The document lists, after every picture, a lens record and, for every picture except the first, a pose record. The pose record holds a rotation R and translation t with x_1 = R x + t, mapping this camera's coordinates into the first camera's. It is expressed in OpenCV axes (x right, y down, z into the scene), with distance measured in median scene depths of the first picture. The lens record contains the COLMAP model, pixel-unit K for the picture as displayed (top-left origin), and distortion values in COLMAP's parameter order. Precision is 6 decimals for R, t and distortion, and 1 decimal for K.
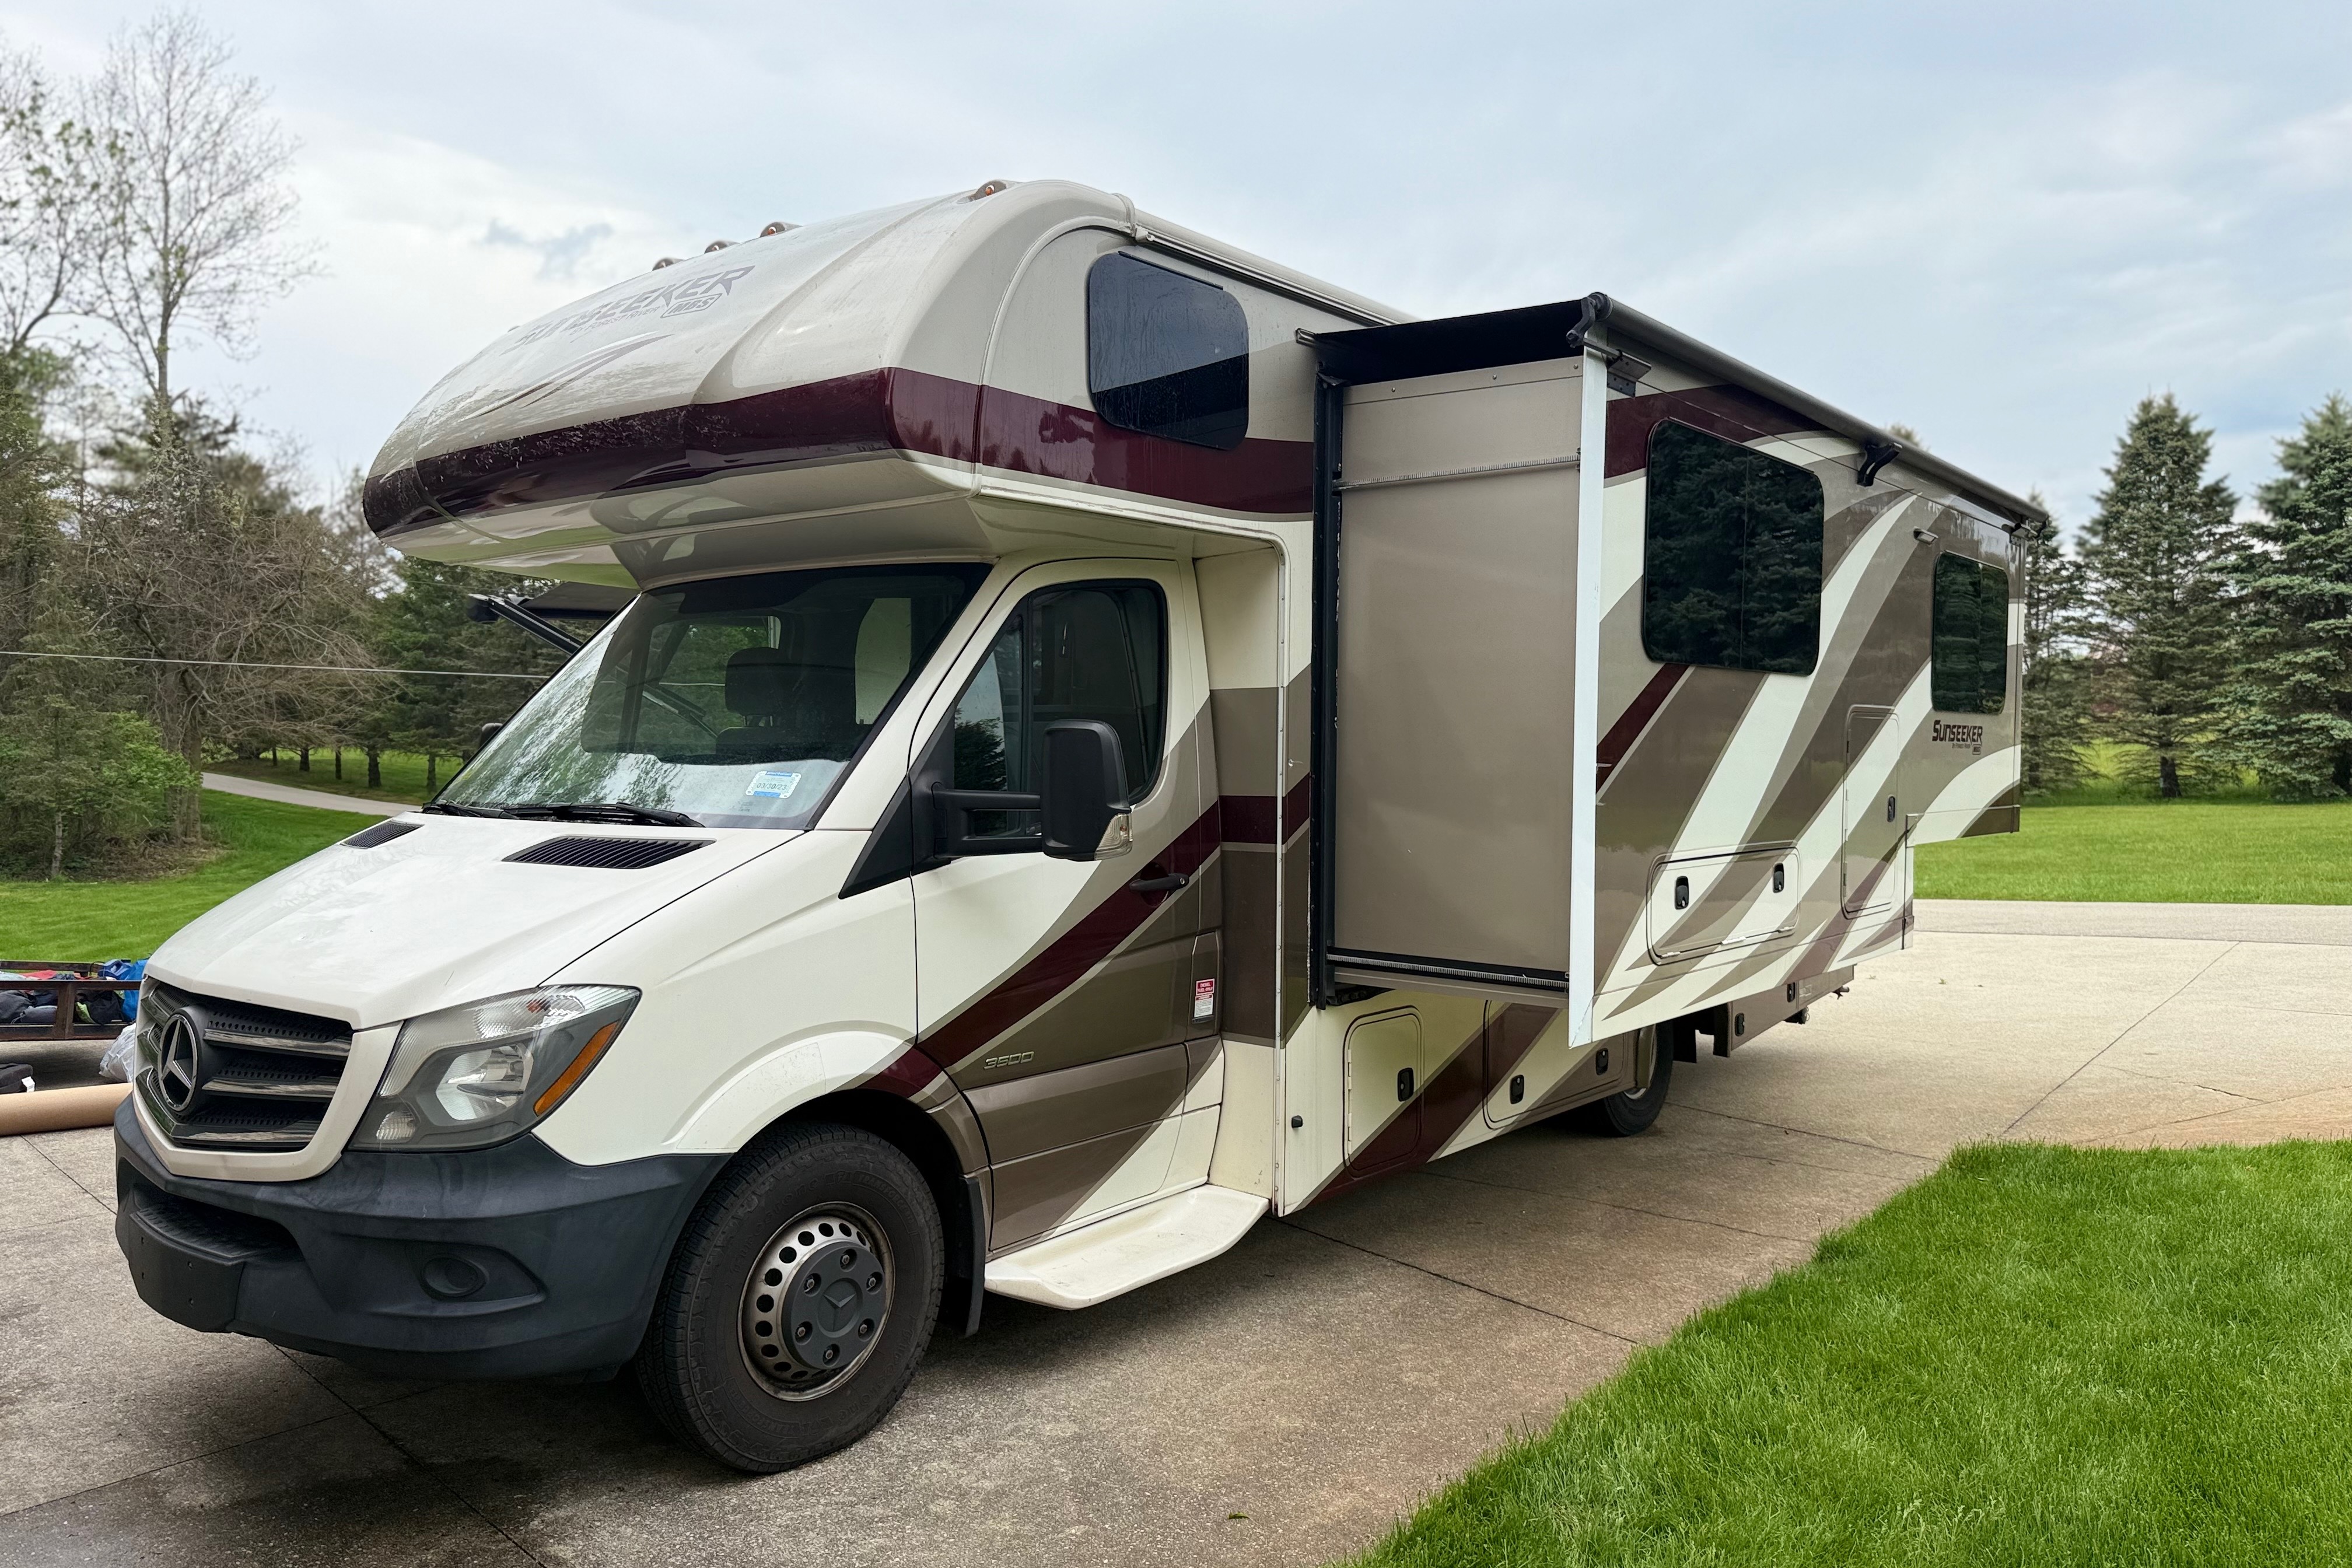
lens RADIAL K [[1660.3, 0, 1182.1], [0, 1660.3, 812.3], [0, 0, 1]] dist [0.012939, -0.005952]
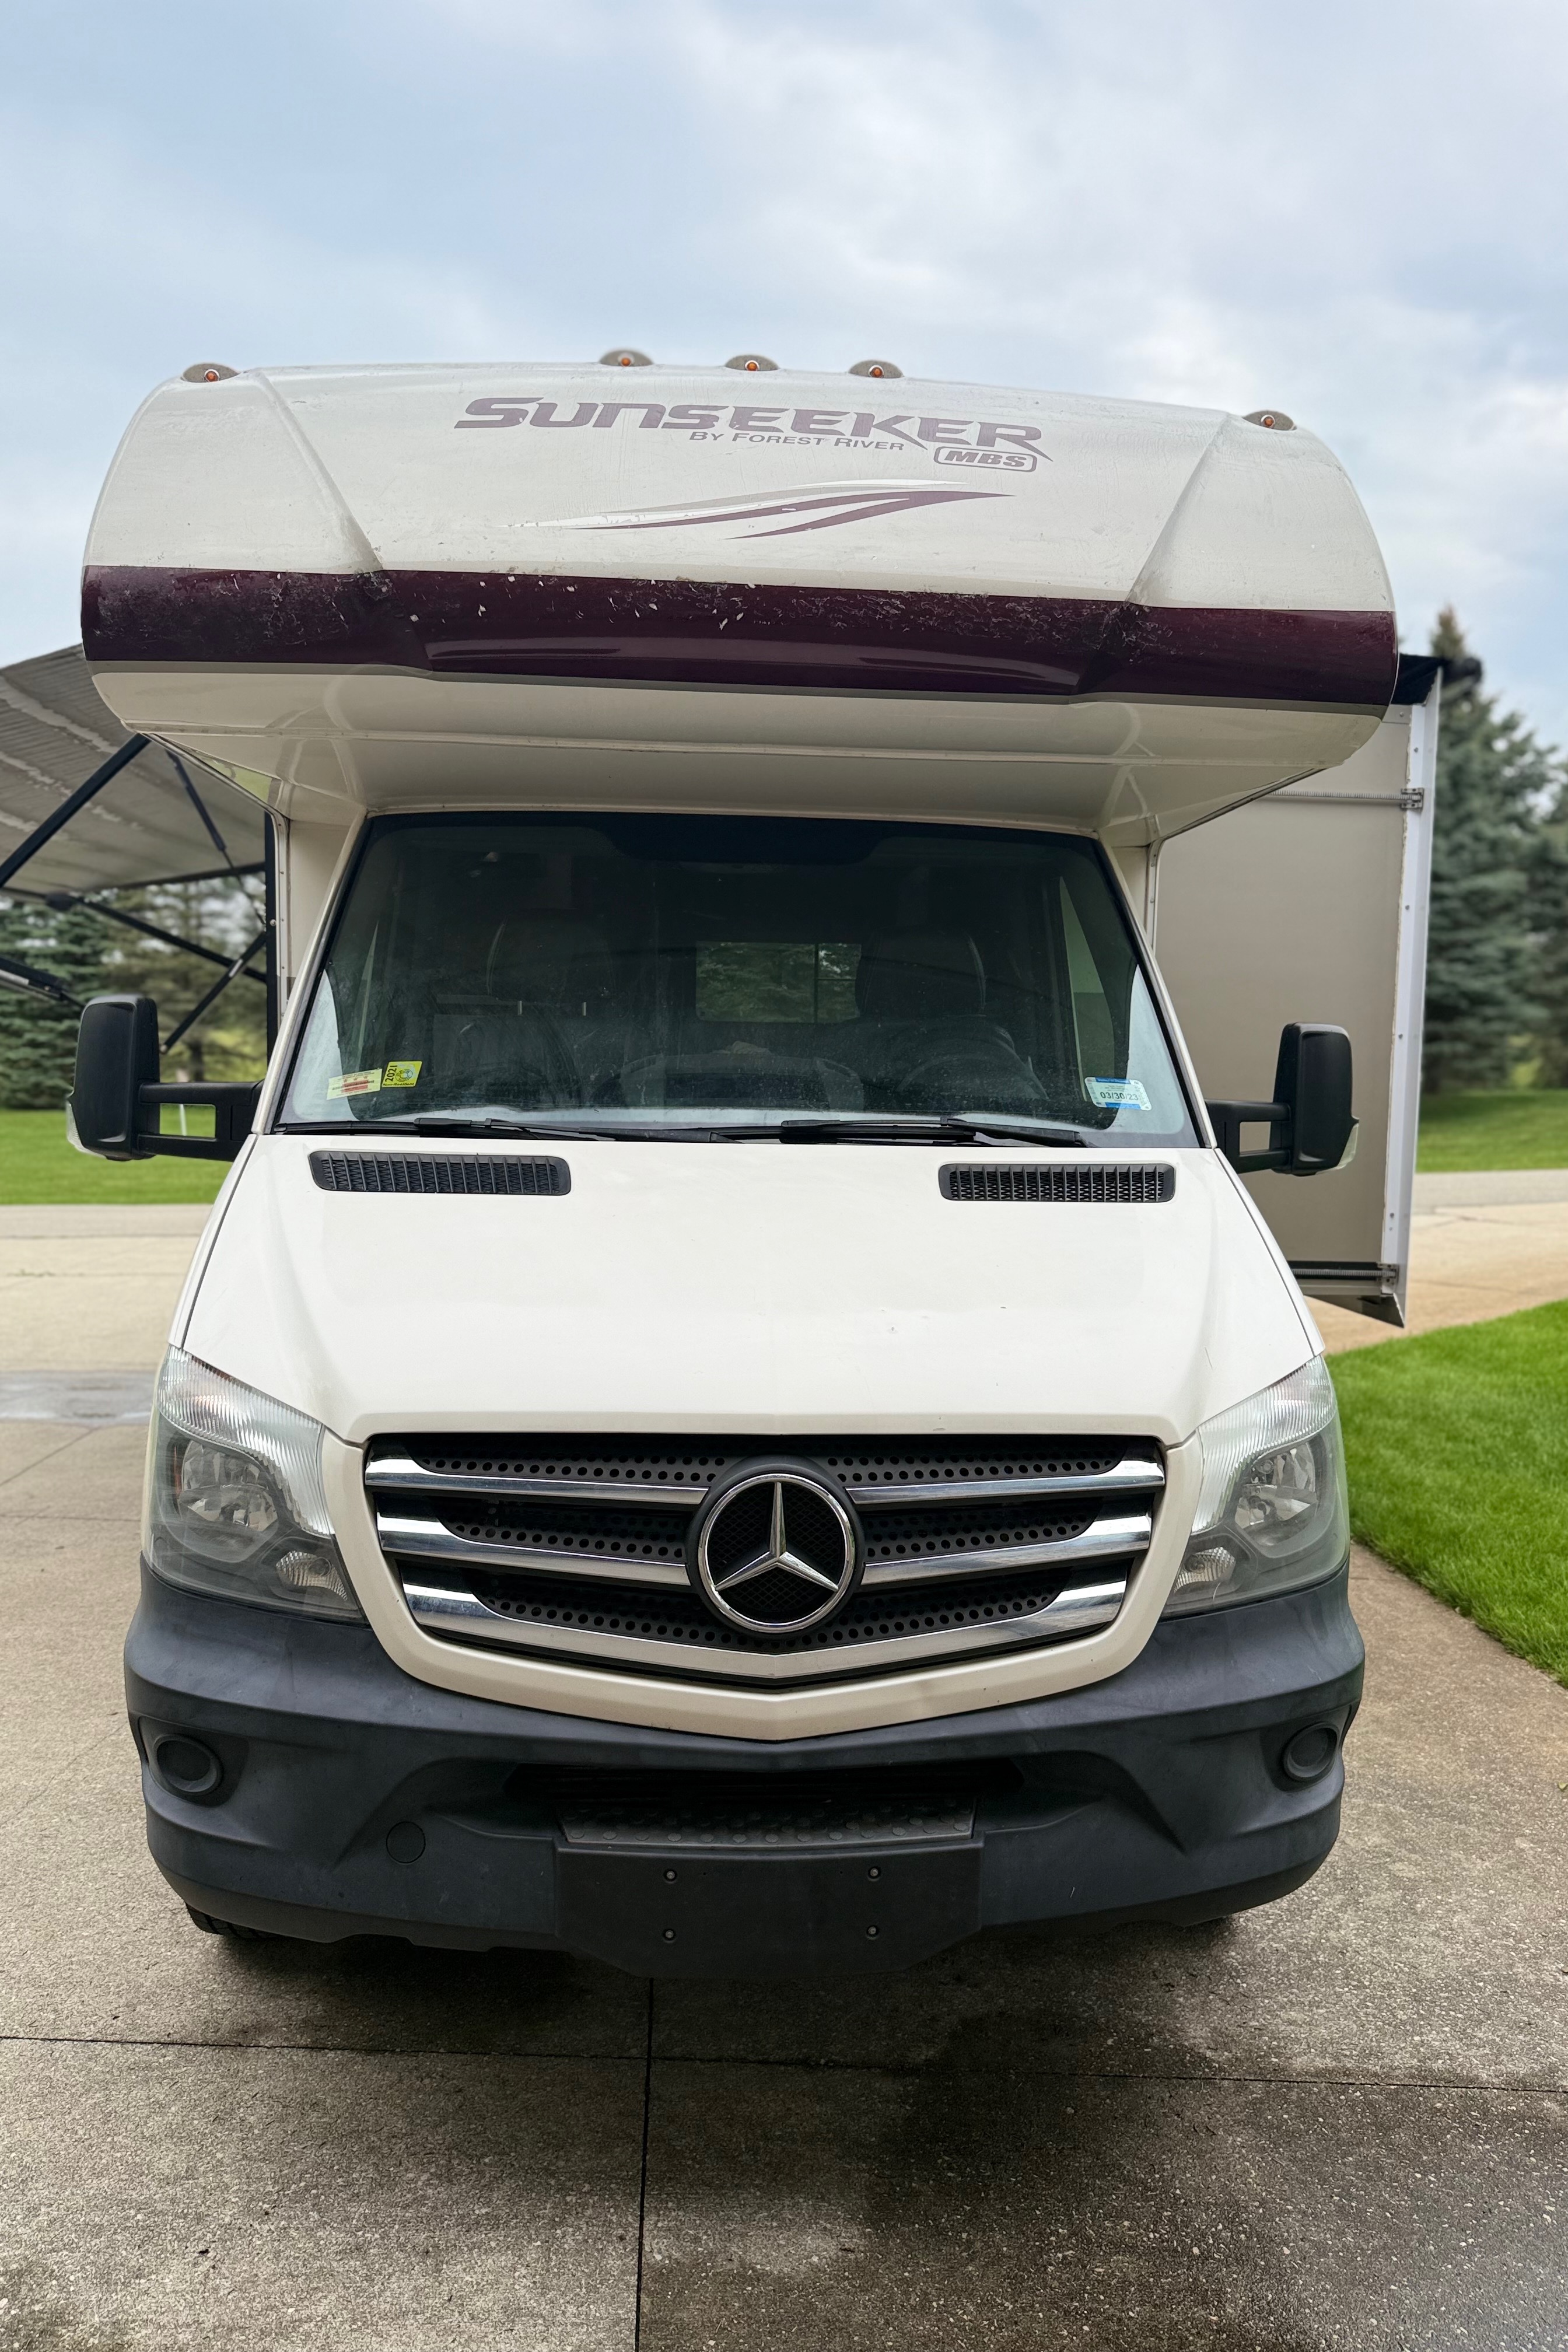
lens RADIAL K [[1641.0, 0, 796.1], [0, 1641.0, 1195.4], [0, 0, 1]] dist [0.045170, -0.062879]
pose [[0.717929, -0.037170, 0.695124, -0.832161], [0.006665, 0.998895, 0.046531, -0.005122], [-0.696085, -0.028773, 0.717383, 0.476673]]
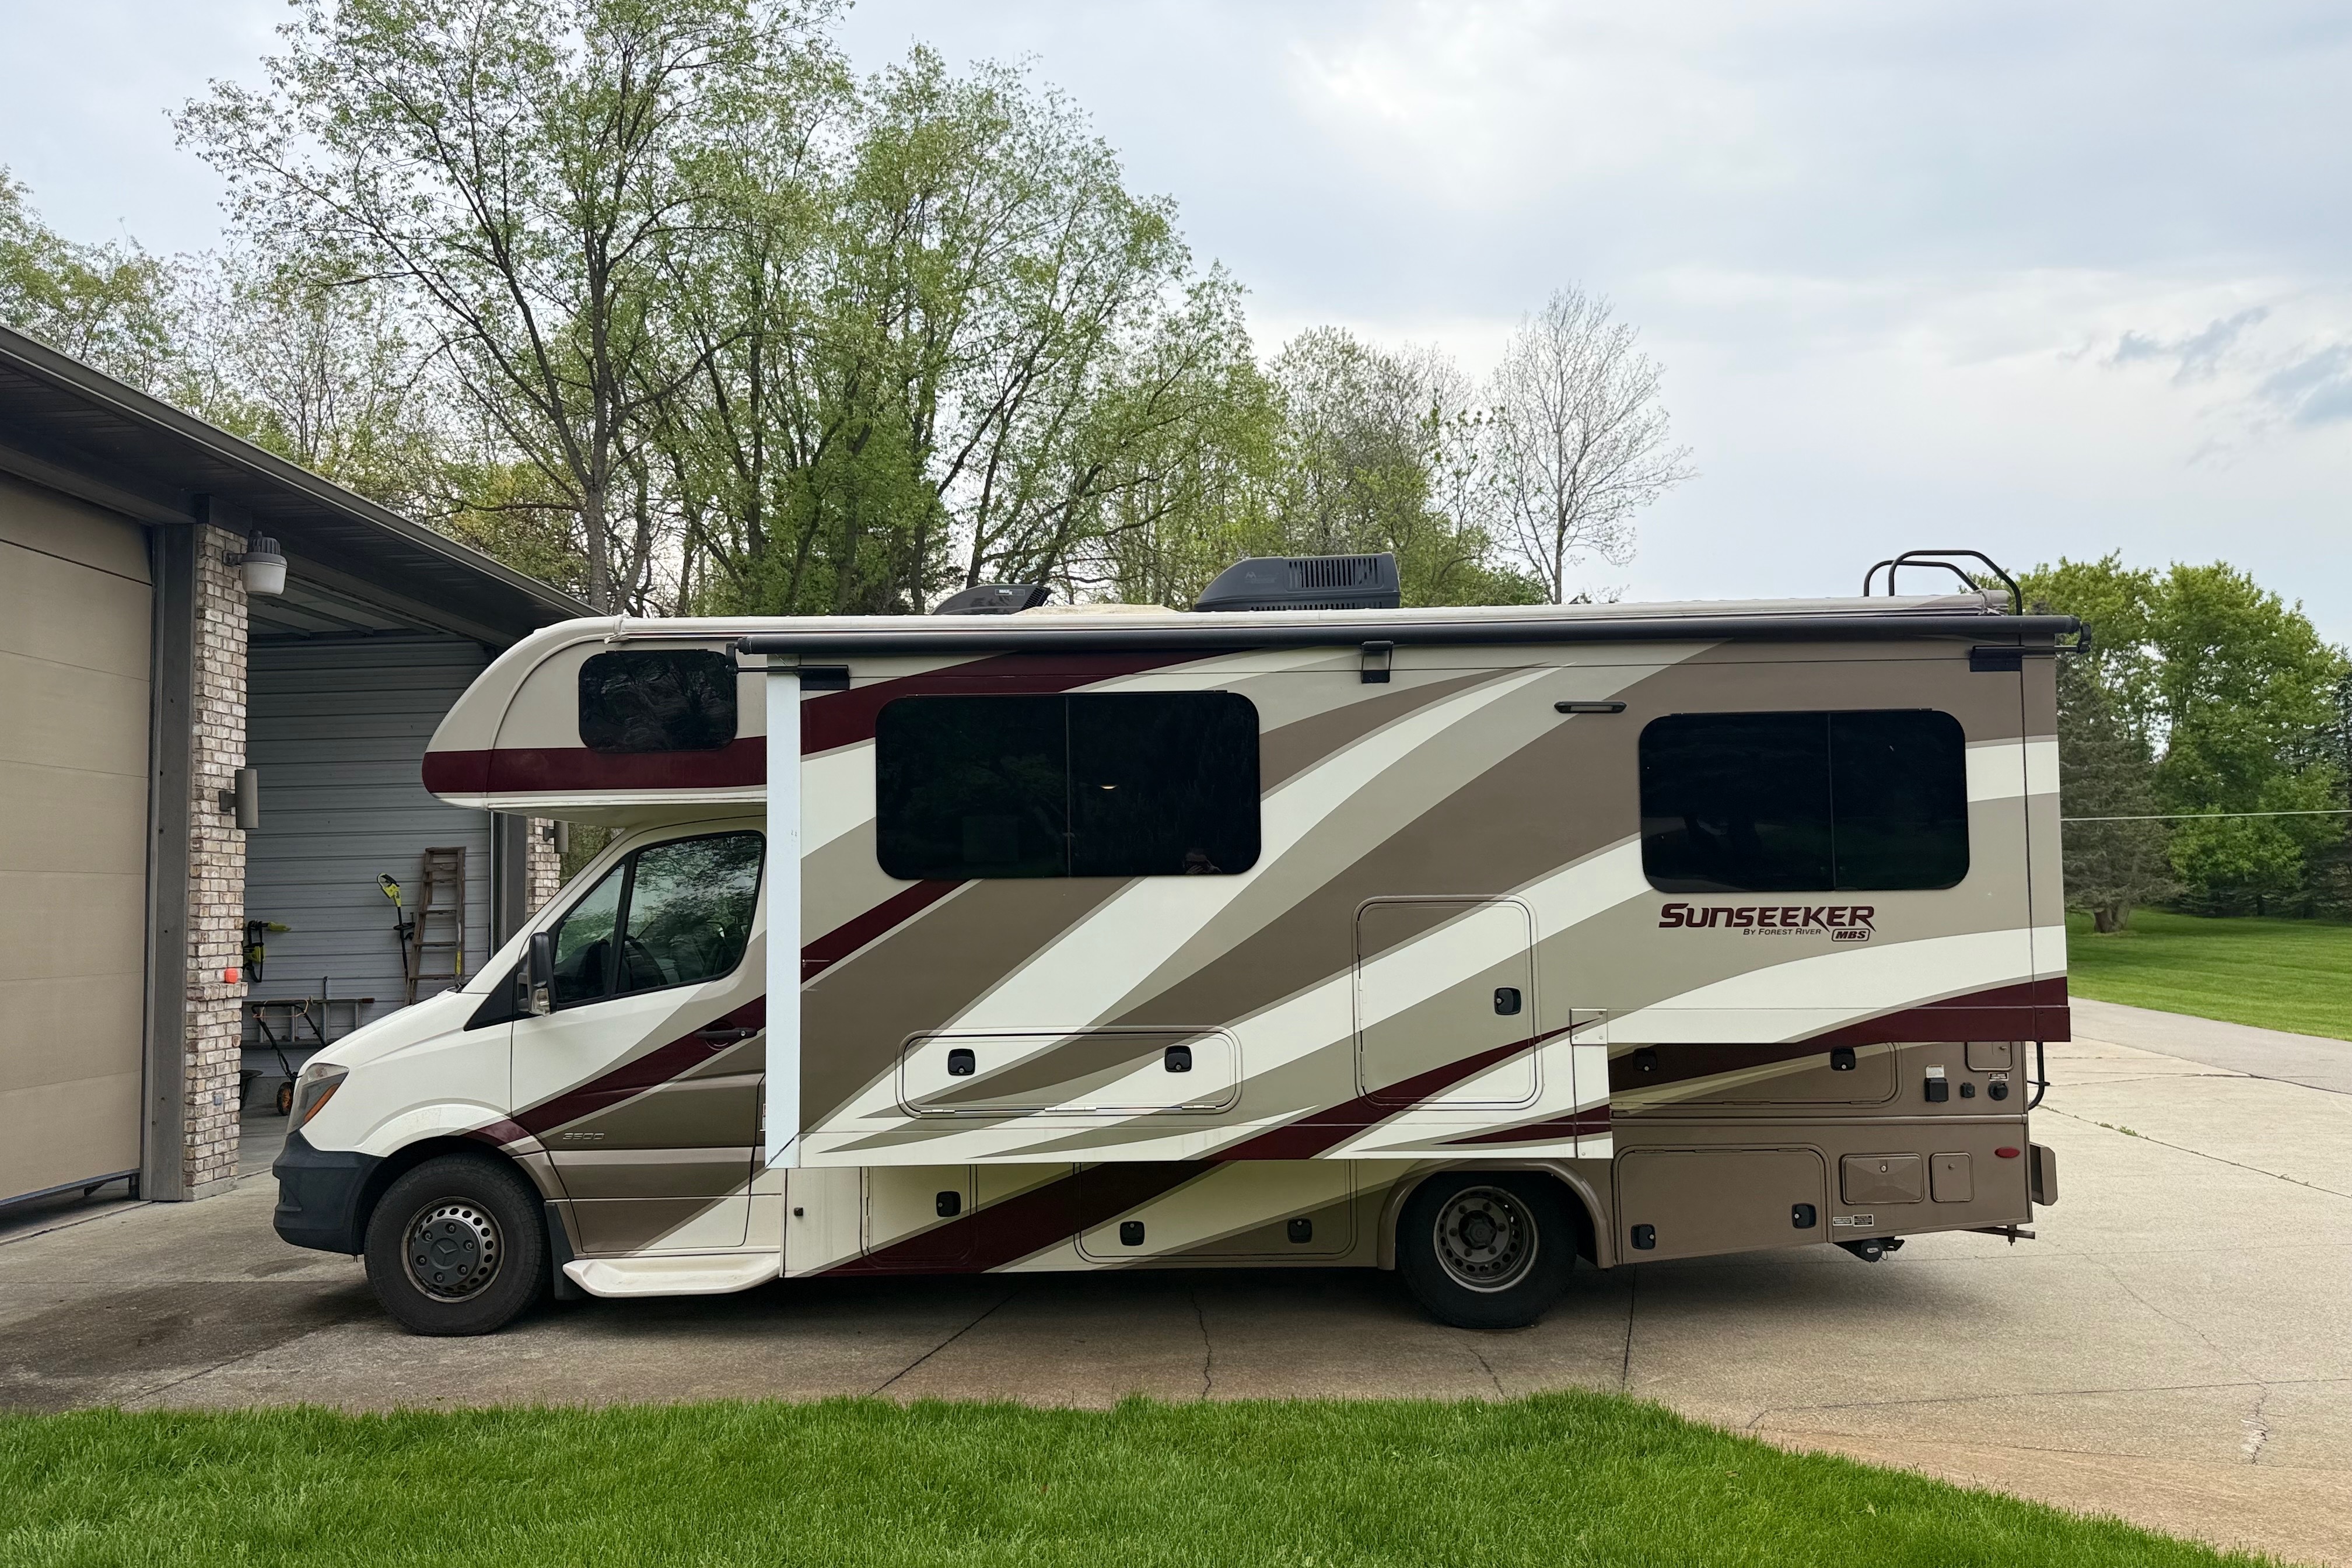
lens RADIAL K [[1678.8, 0, 1181.8], [0, 1678.8, 776.7], [0, 0, 1]] dist [0.038763, -0.068569]
pose [[0.626731, -0.068350, -0.776232, 1.551393], [-0.011540, 0.995222, -0.096951, -0.049853], [0.779150, 0.069720, 0.622948, 0.368668]]
